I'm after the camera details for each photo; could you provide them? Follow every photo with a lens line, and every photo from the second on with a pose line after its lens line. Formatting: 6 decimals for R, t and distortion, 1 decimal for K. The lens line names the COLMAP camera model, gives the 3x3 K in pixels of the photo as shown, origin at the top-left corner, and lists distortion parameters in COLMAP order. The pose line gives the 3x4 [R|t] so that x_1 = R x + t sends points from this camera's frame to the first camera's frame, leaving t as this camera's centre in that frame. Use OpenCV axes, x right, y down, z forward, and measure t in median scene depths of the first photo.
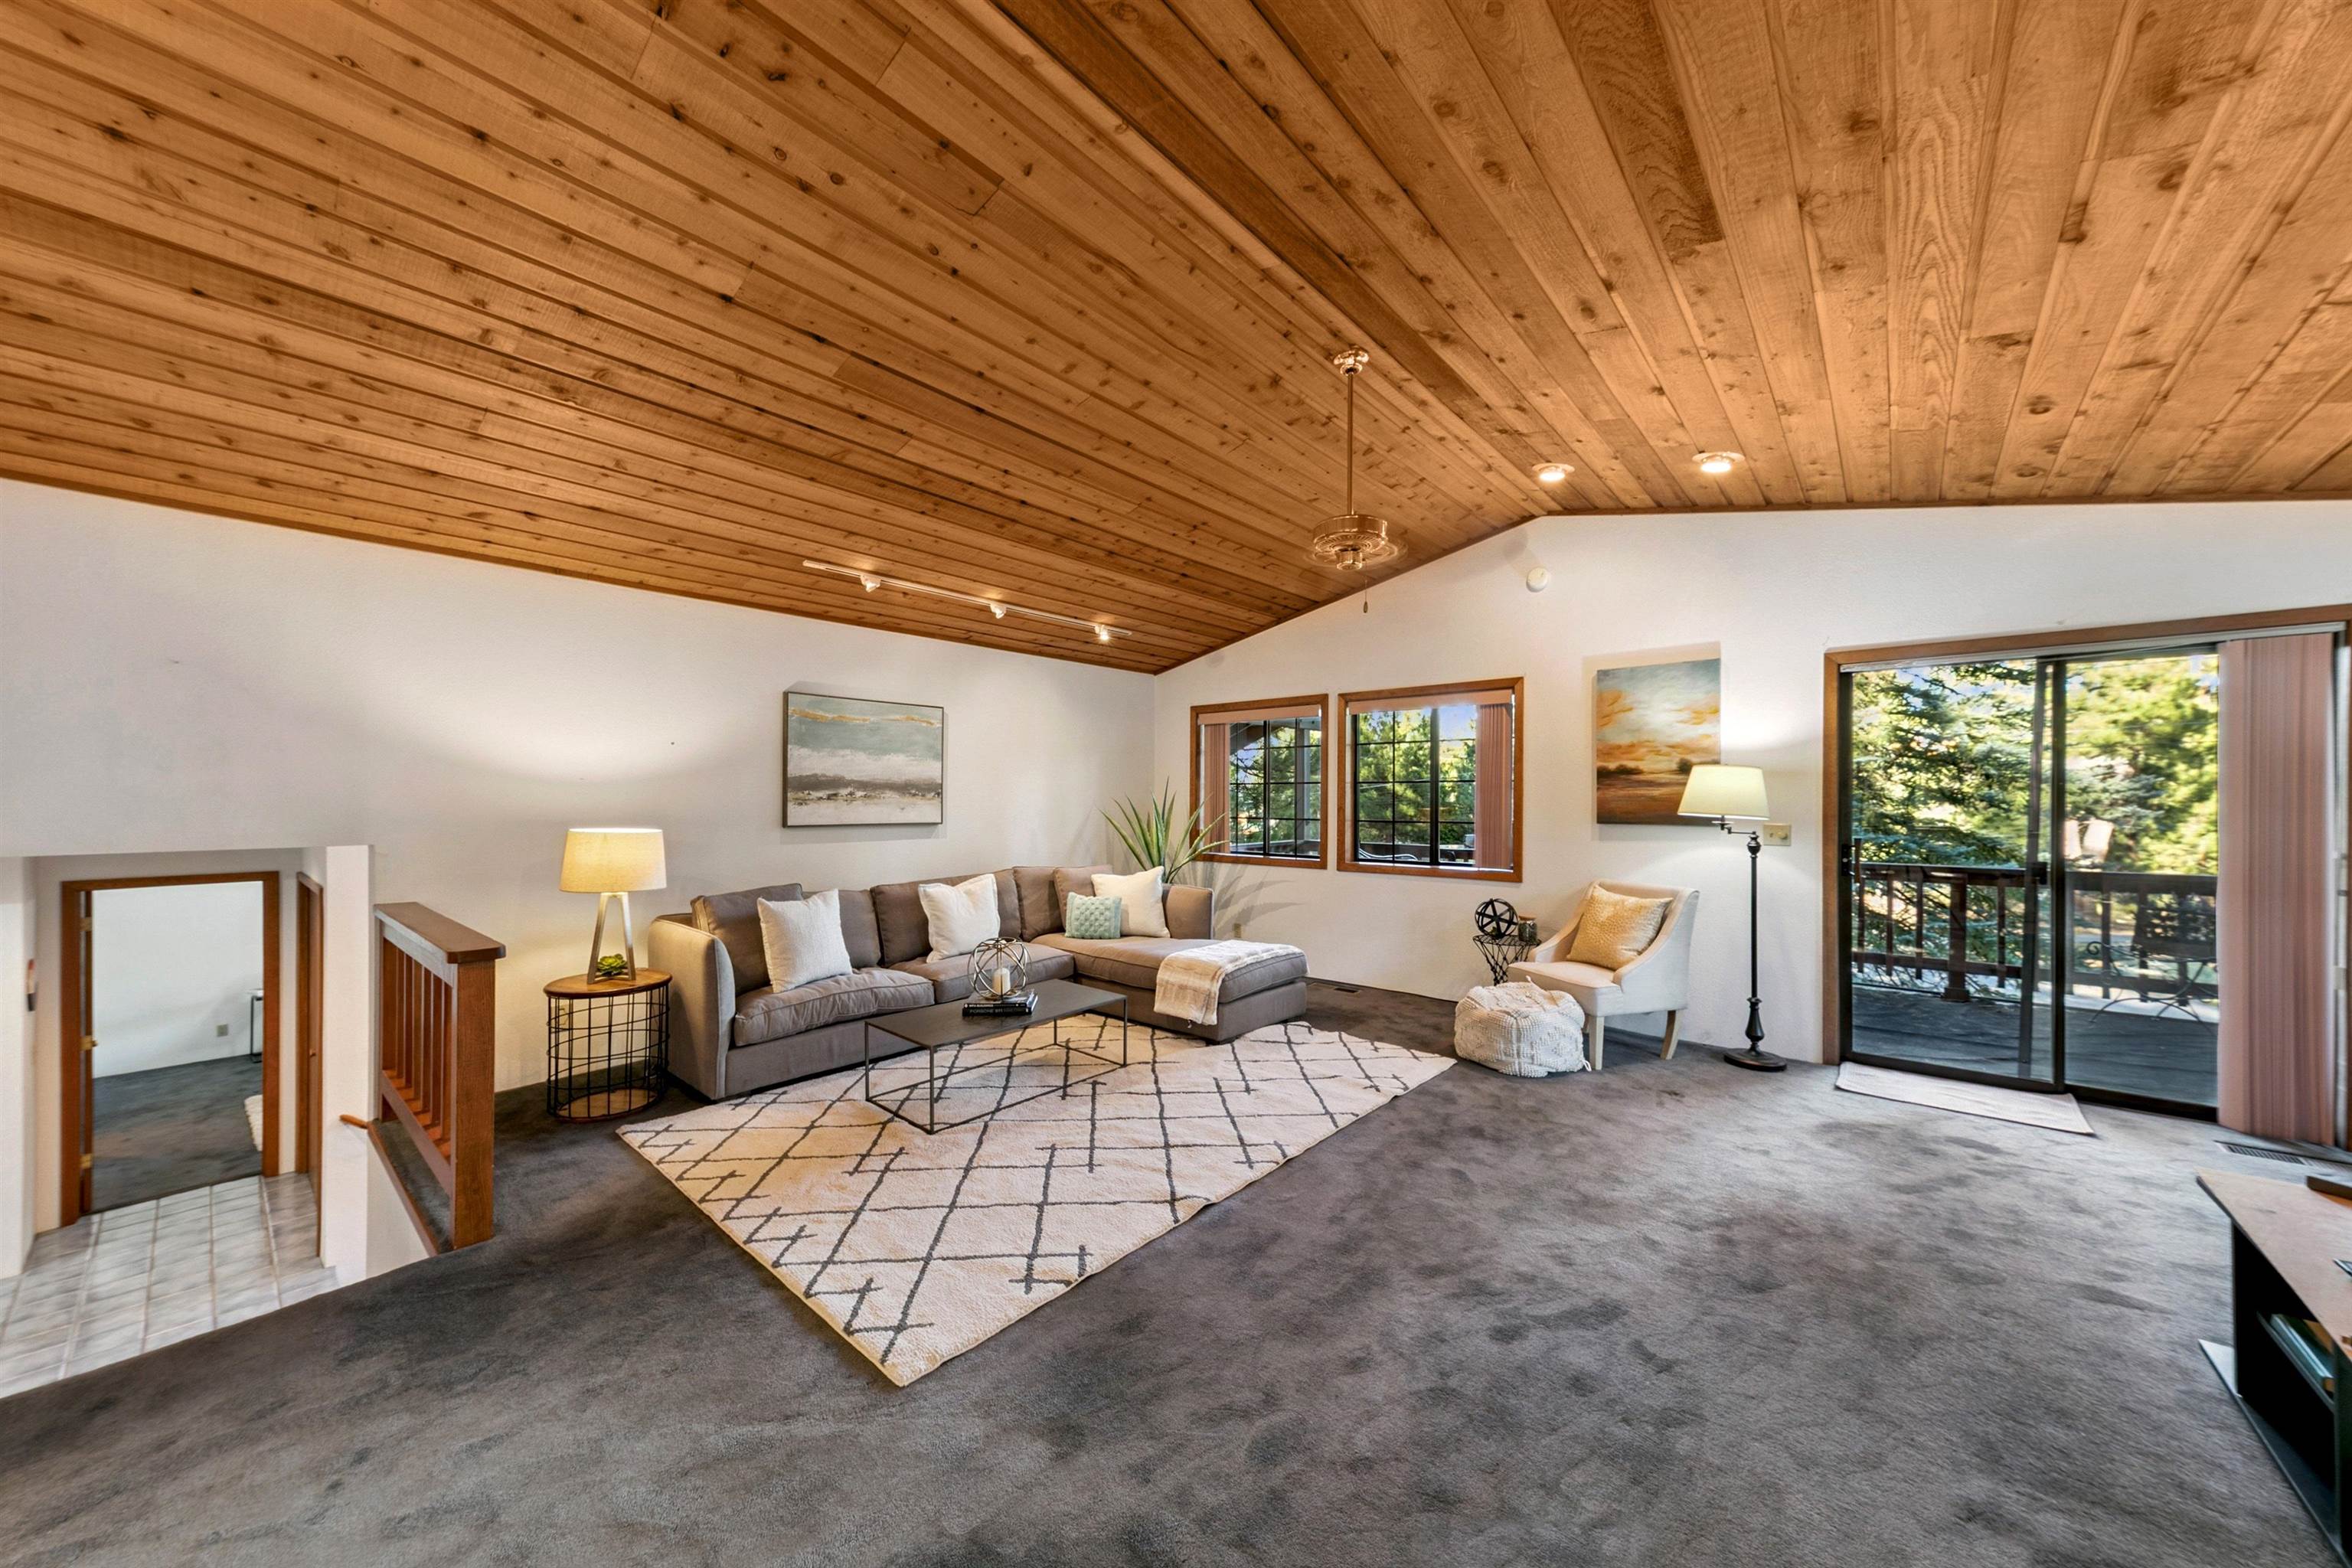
lens RADIAL K [[830.1, 0, 1188.5], [0, 830.1, 799.9], [0, 0, 1]] dist [0.007764, -0.000027]
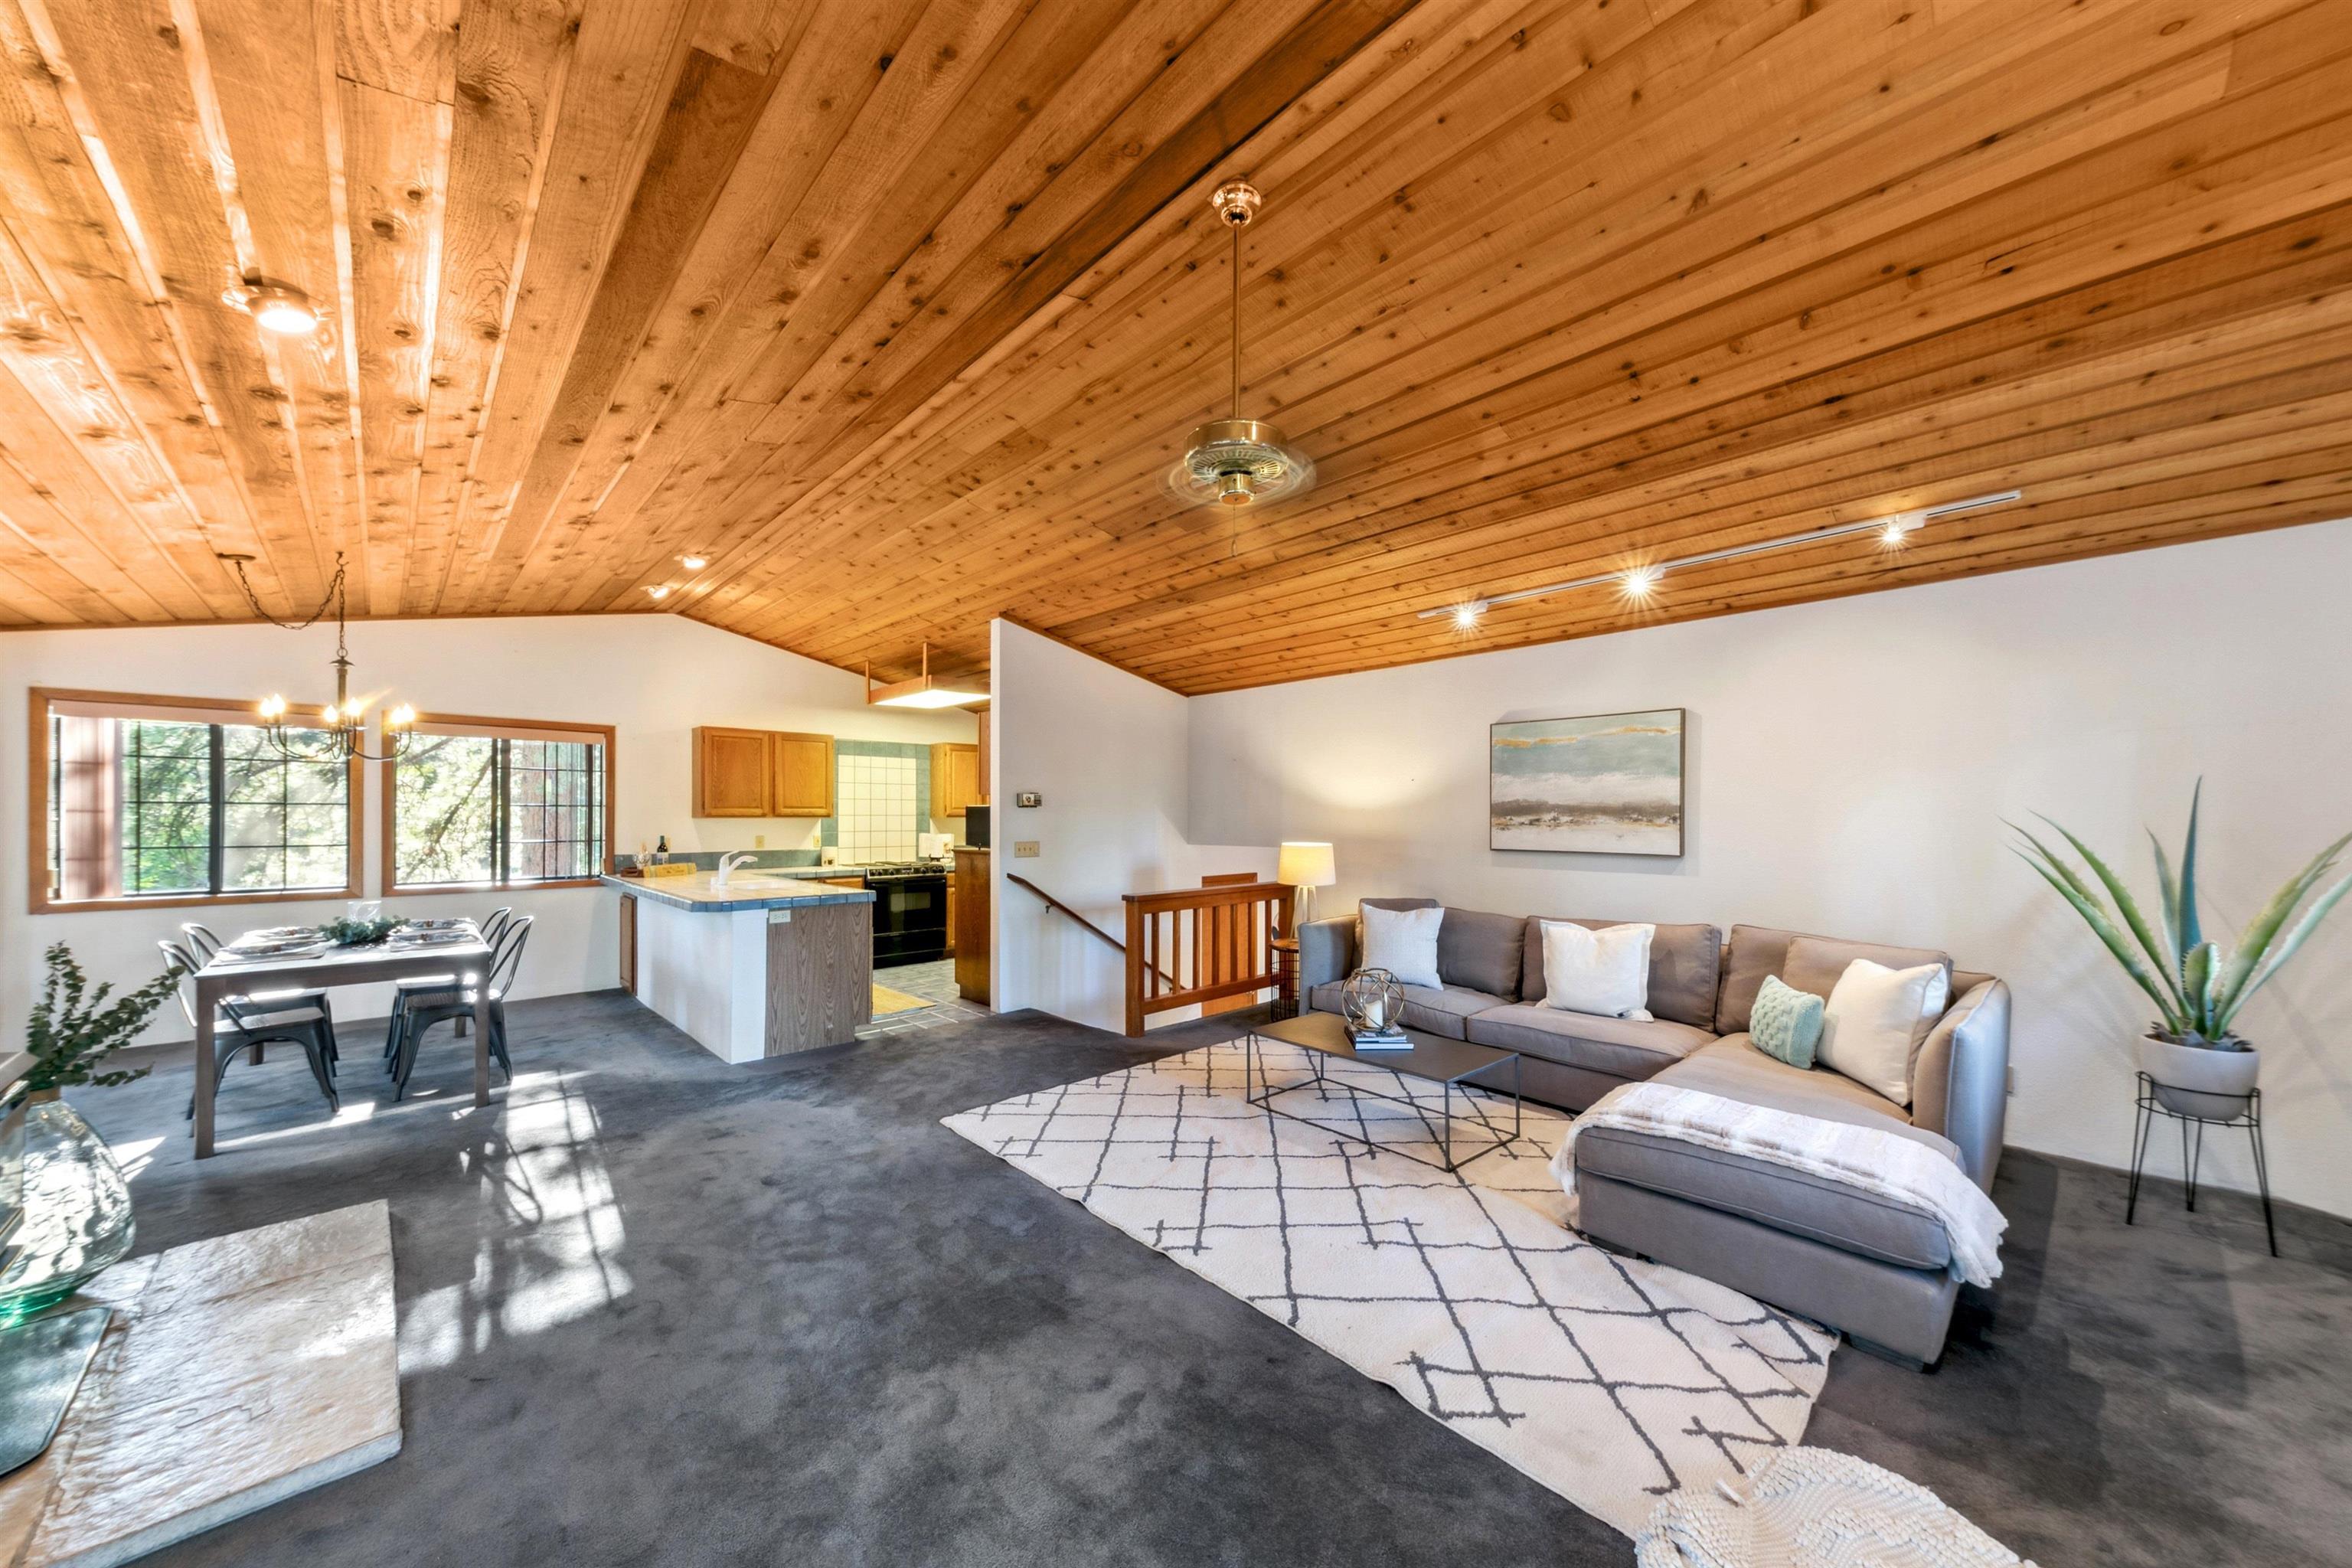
lens RADIAL K [[830.1, 0, 1195.9], [0, 830.1, 818.2], [0, 0, 1]] dist [0.007764, -0.000027]
pose [[-0.115878, 0.001659, -0.993262, 0.672595], [-0.000437, 0.999998, 0.001721, -0.010992], [0.993263, 0.000634, -0.115877, 0.791243]]
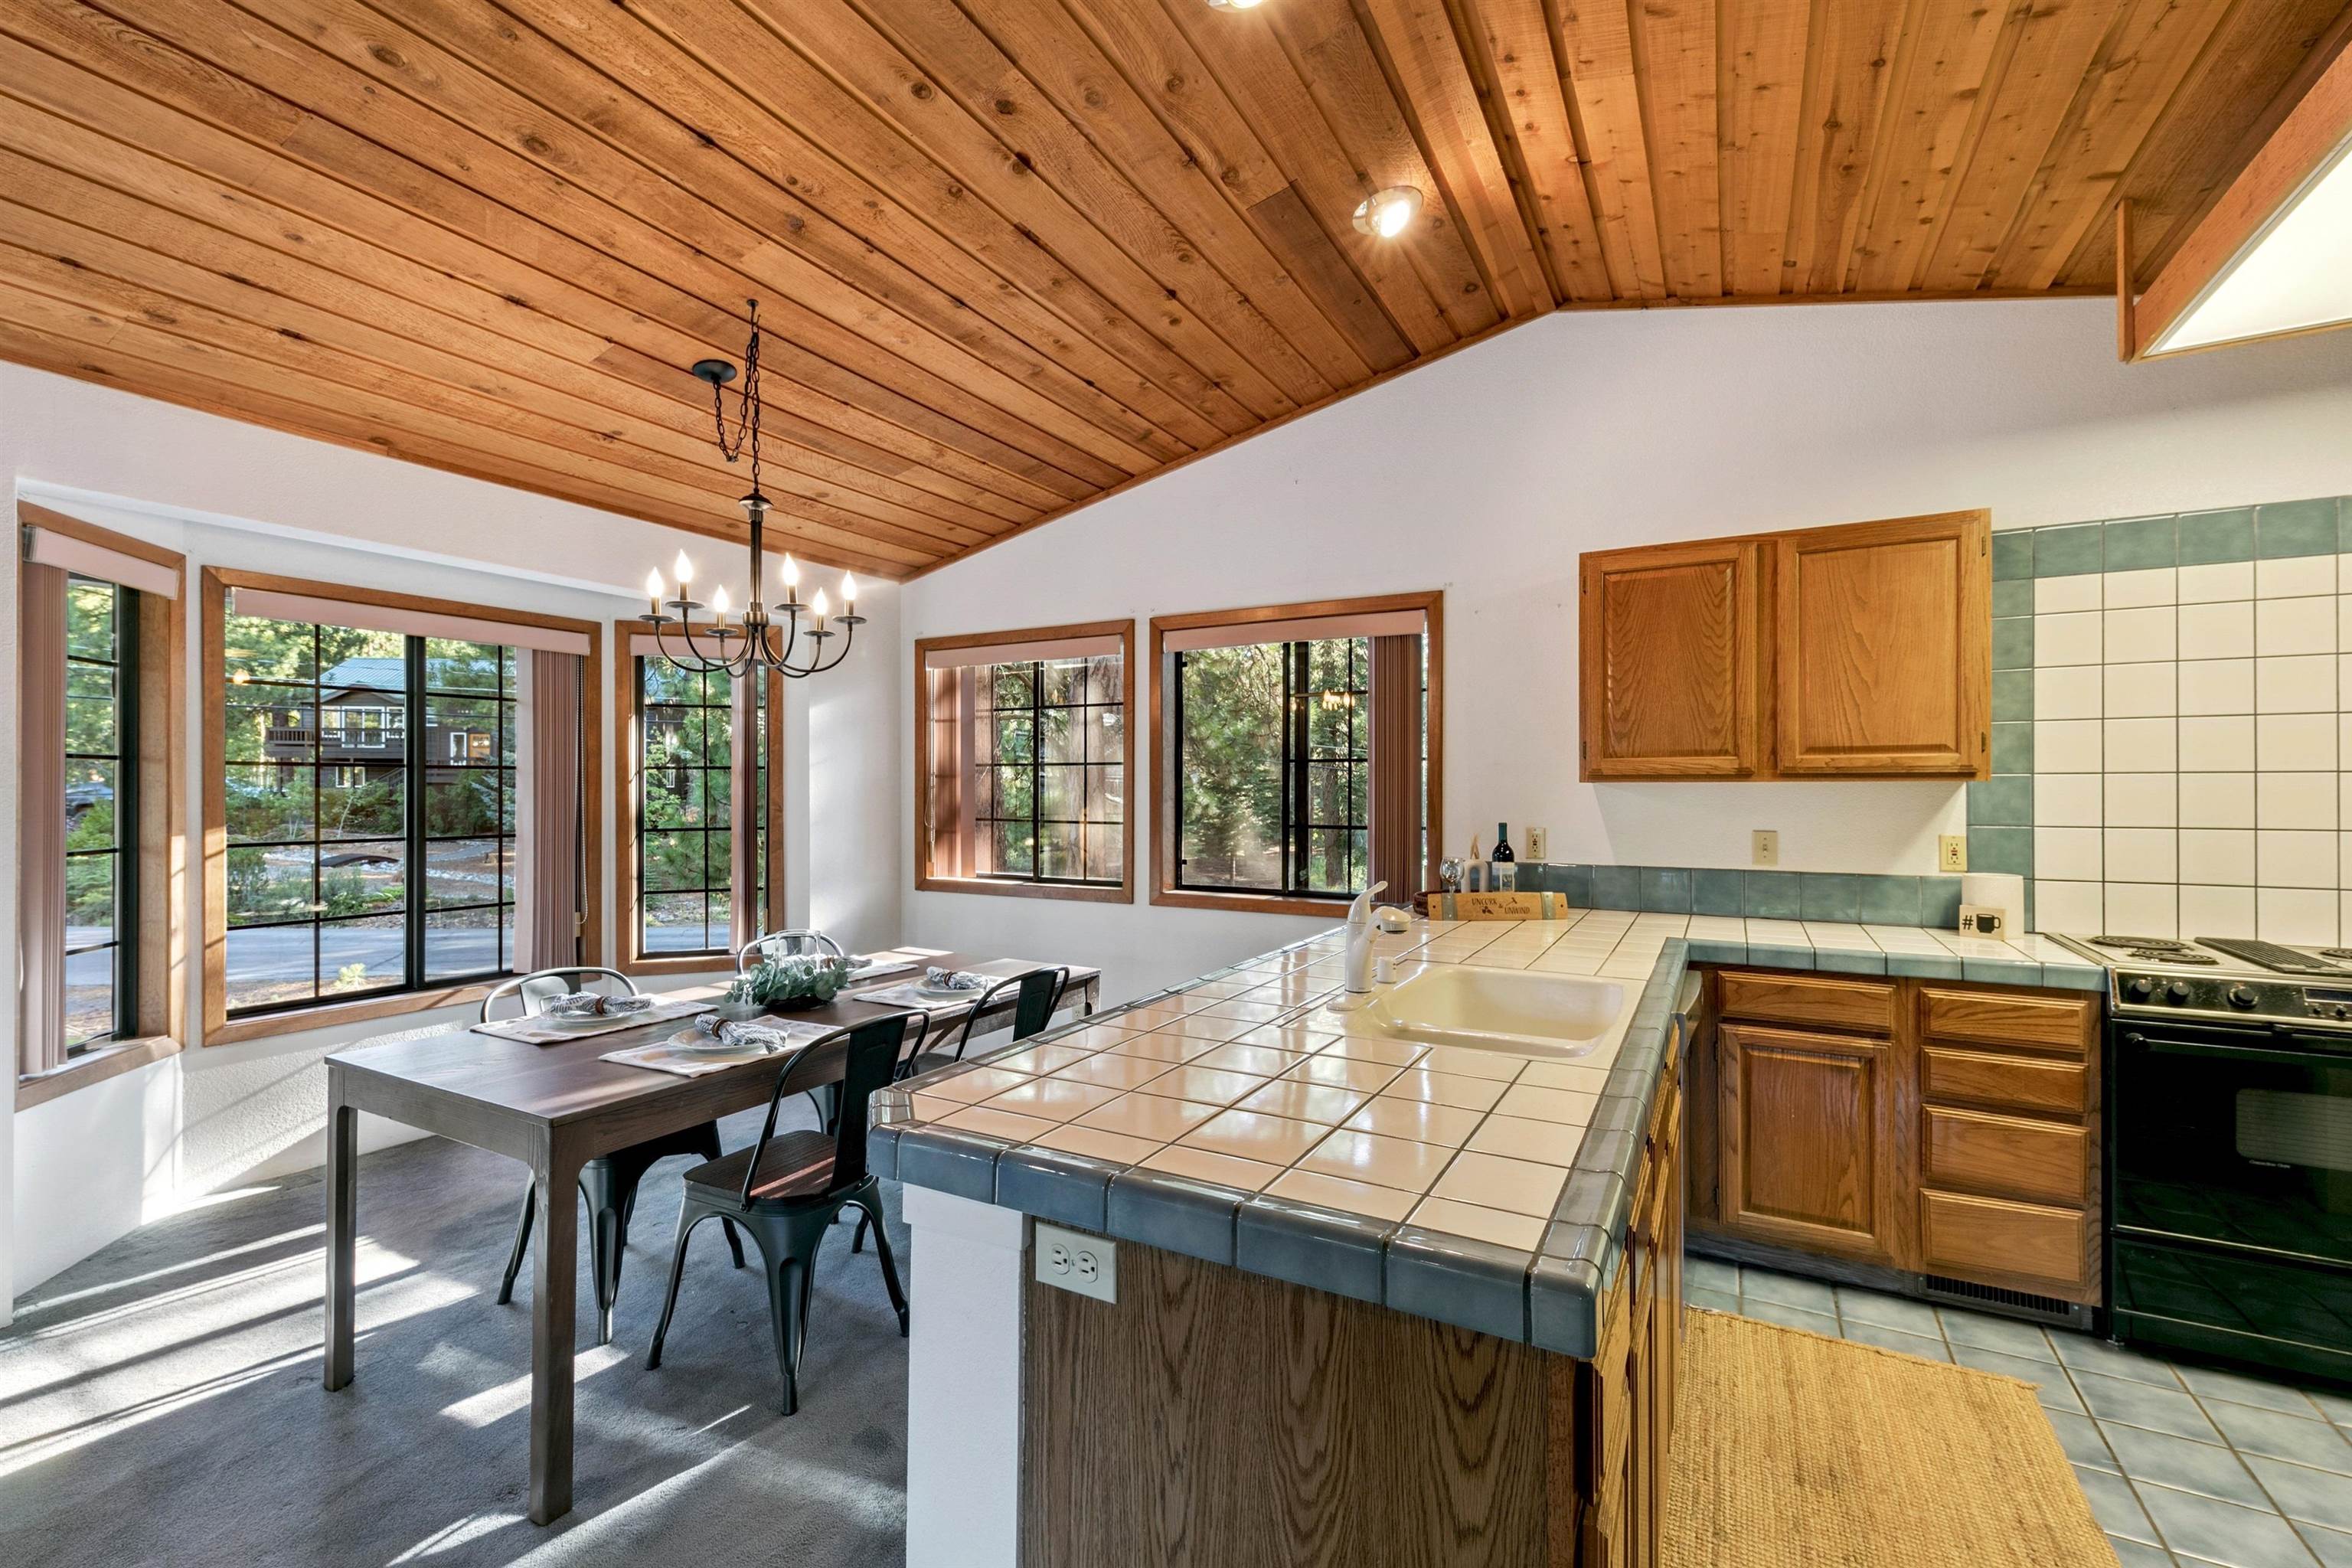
lens RADIAL K [[1013.9, 0, 1166.9], [0, 1013.9, 783.0], [0, 0, 1]] dist [0.011178, 0.000102]
pose [[-0.984061, -0.003661, -0.177791, -0.335742], [-0.002309, 0.999967, -0.007808, -0.000363], [0.177814, -0.007273, -0.984037, 0.381700]]
